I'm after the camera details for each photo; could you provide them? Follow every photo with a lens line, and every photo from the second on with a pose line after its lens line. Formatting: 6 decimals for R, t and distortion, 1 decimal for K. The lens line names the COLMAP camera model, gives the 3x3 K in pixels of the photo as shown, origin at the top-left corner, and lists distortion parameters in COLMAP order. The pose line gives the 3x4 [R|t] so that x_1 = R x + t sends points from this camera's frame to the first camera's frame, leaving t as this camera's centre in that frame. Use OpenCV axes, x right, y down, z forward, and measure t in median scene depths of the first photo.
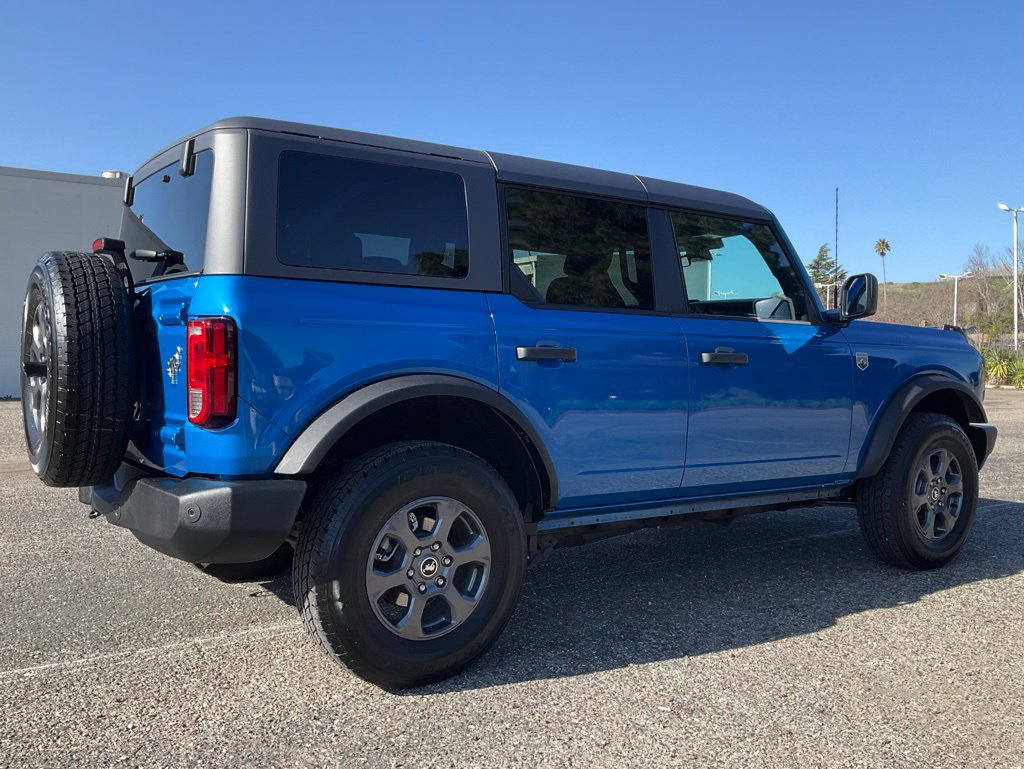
lens RADIAL K [[1002.2, 0, 512.0], [0, 1002.2, 384.5], [0, 0, 1]] dist [0.005890, -0.033216]
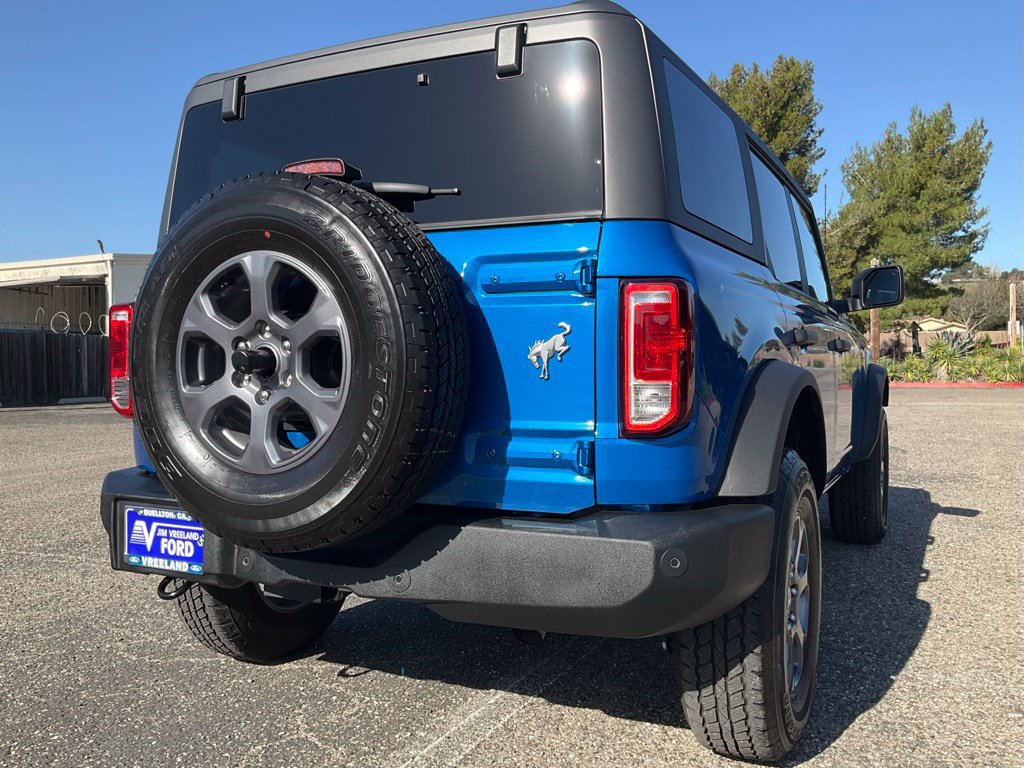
lens RADIAL K [[950.9, 0, 512.0], [0, 950.9, 384.0], [0, 0, 1]] dist [-0.002196, -0.007109]
pose [[0.863867, -0.023172, 0.503186, -0.414658], [0.027109, 0.999632, -0.000506, 0.002301], [-0.502989, 0.014078, 0.864178, 0.285739]]
